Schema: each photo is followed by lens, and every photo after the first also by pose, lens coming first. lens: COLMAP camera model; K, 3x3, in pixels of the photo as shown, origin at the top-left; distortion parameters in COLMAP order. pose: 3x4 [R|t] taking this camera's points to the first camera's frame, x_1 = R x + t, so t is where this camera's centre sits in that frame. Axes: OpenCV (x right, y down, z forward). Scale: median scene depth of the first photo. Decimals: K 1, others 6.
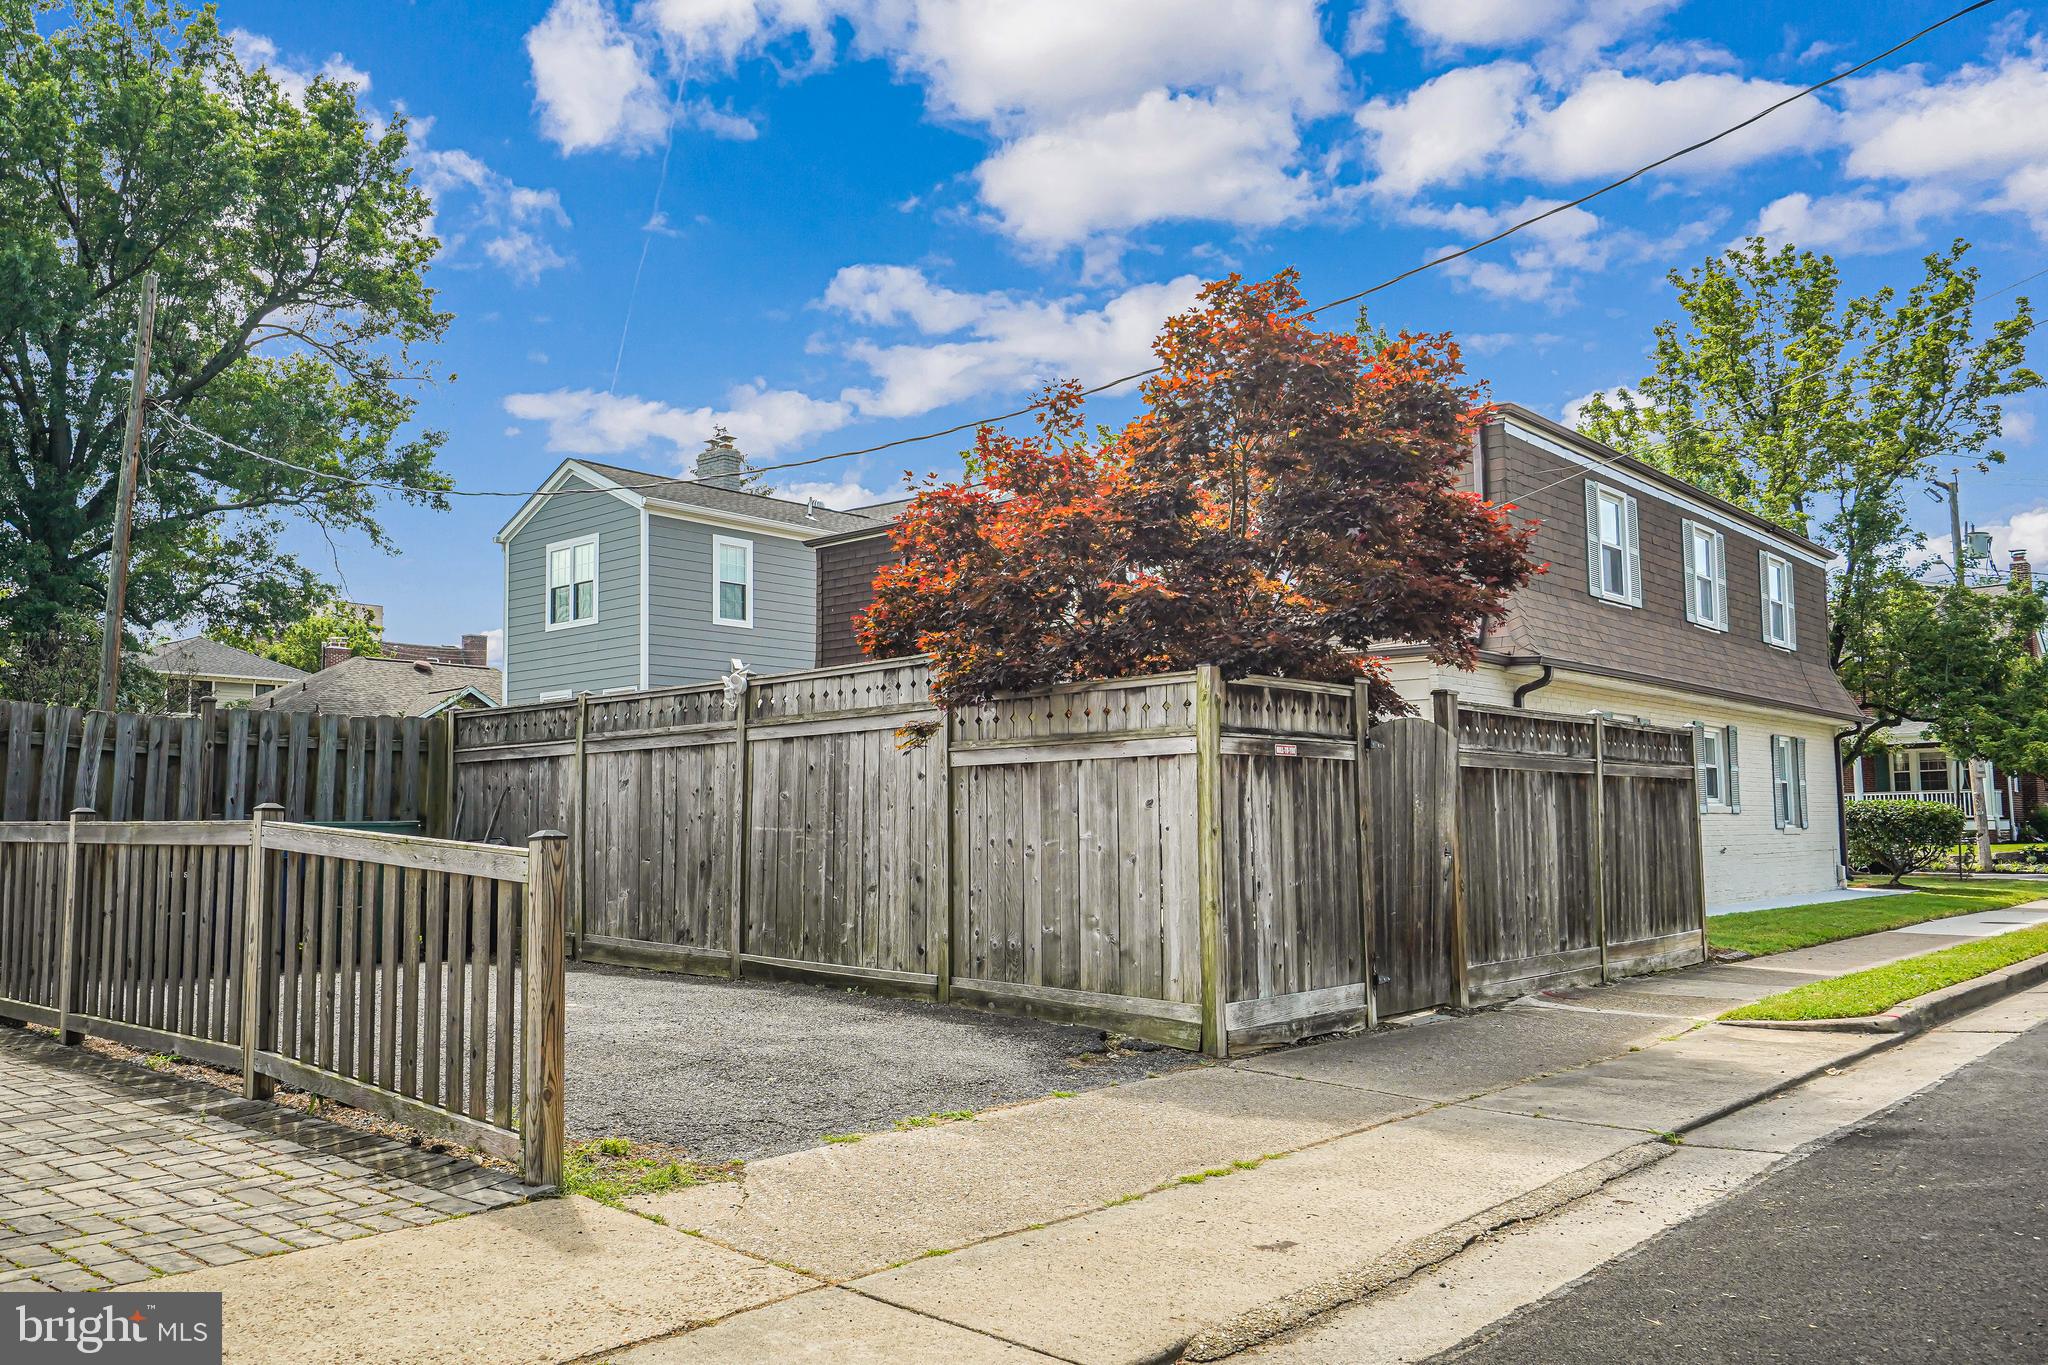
lens RADIAL K [[1568.7, 0, 1024.8], [0, 1568.7, 706.8], [0, 0, 1]] dist [0.002401, -0.009503]
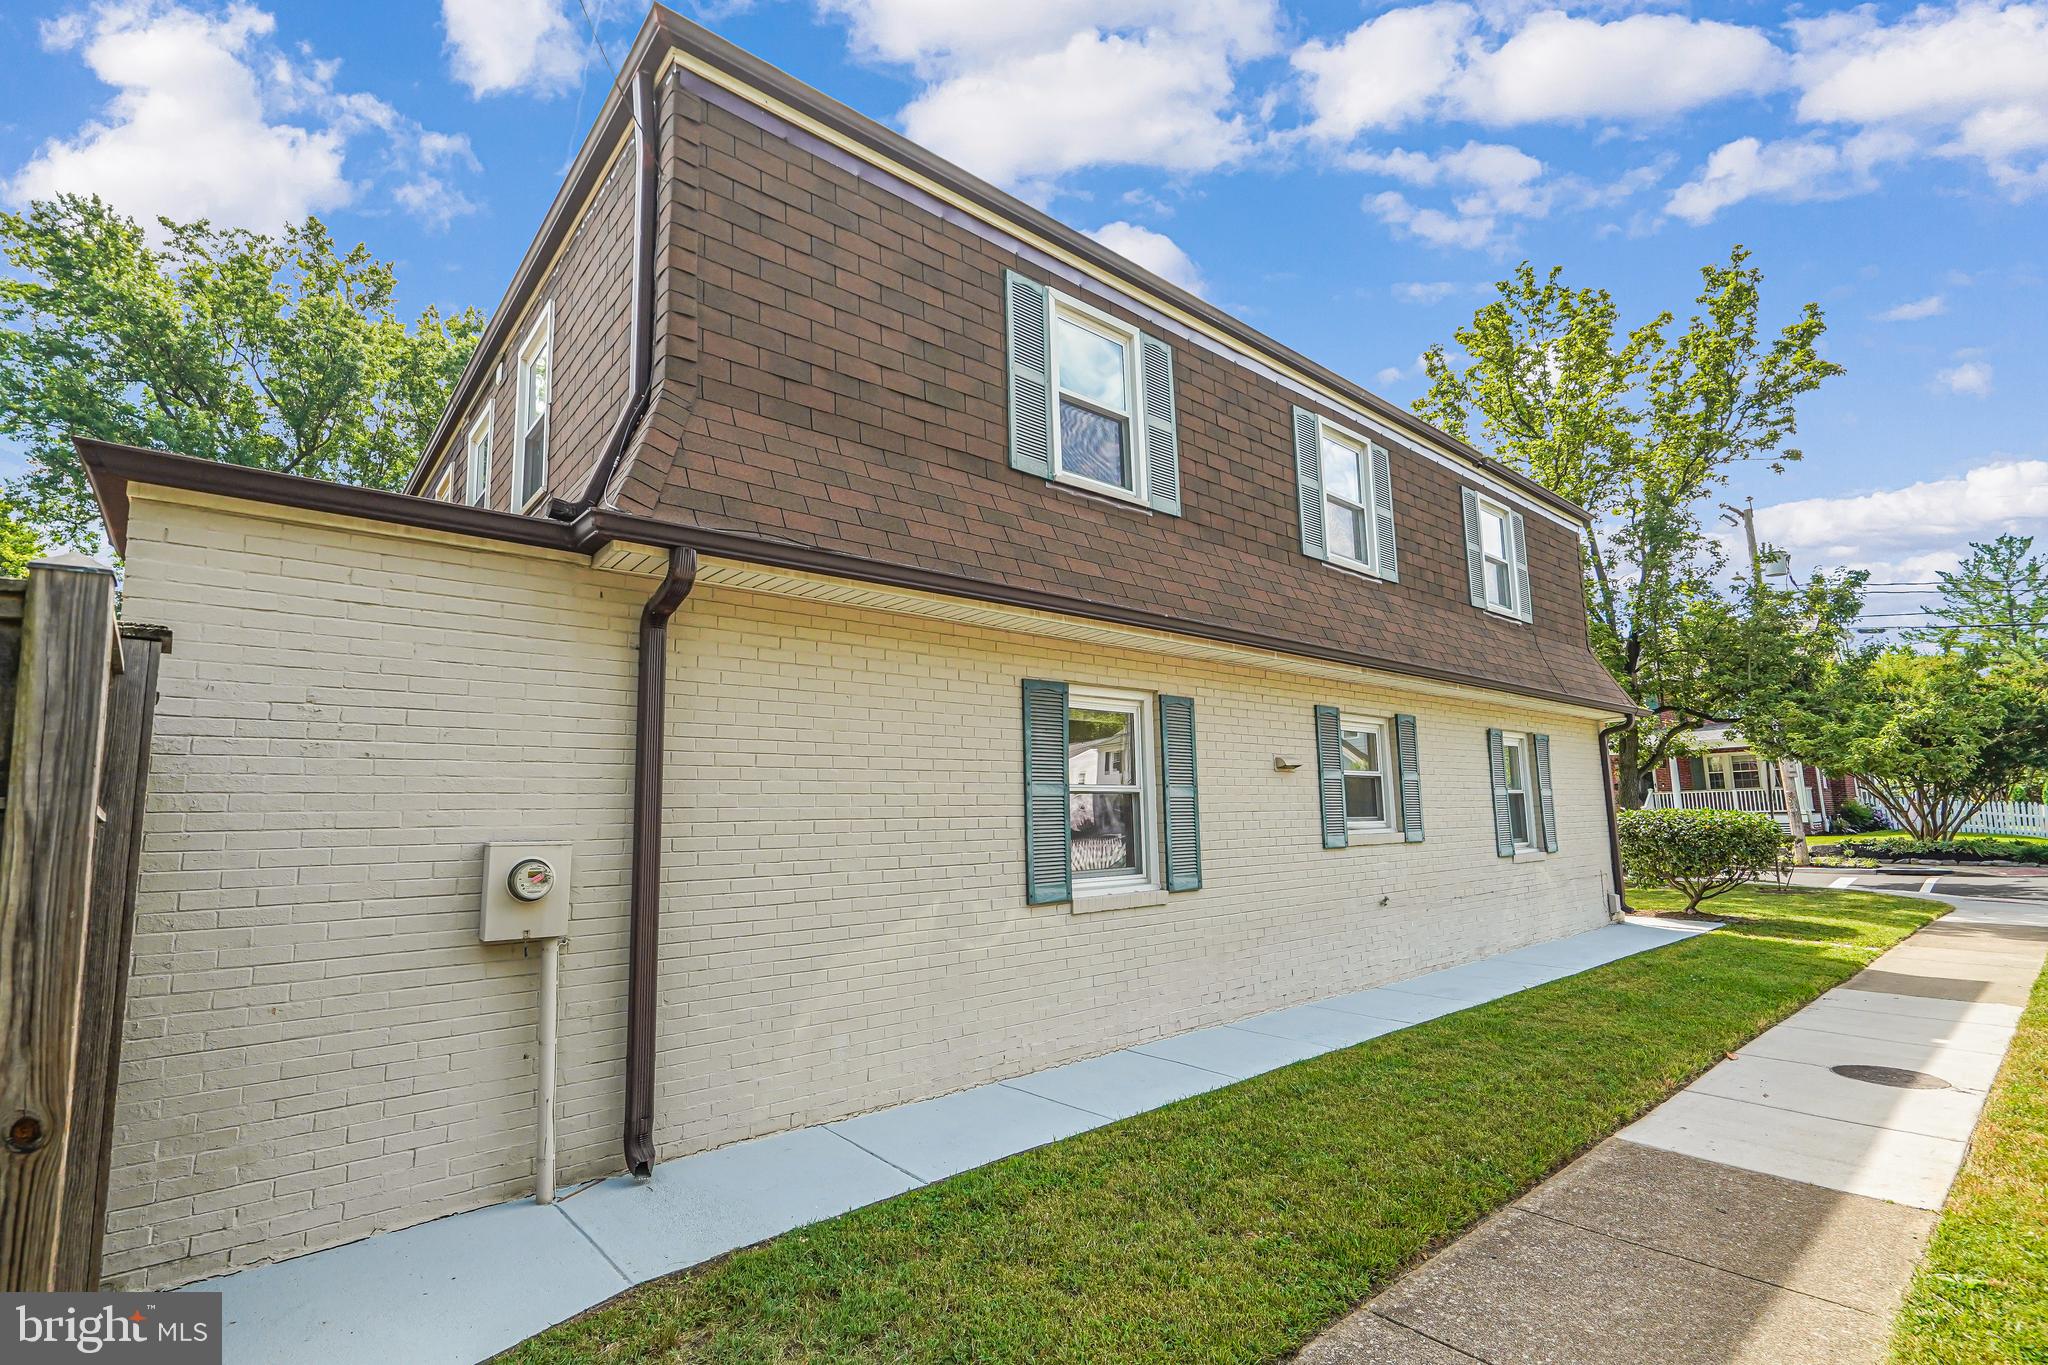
lens RADIAL K [[926.7, 0, 1017.5], [0, 926.7, 703.4], [0, 0, 1]] dist [-0.003922, 0.001851]
pose [[0.989530, -0.029677, -0.141245, 0.209102], [0.023459, 0.998689, -0.045487, 0.013367], [0.142410, 0.041698, 0.988929, 0.352002]]
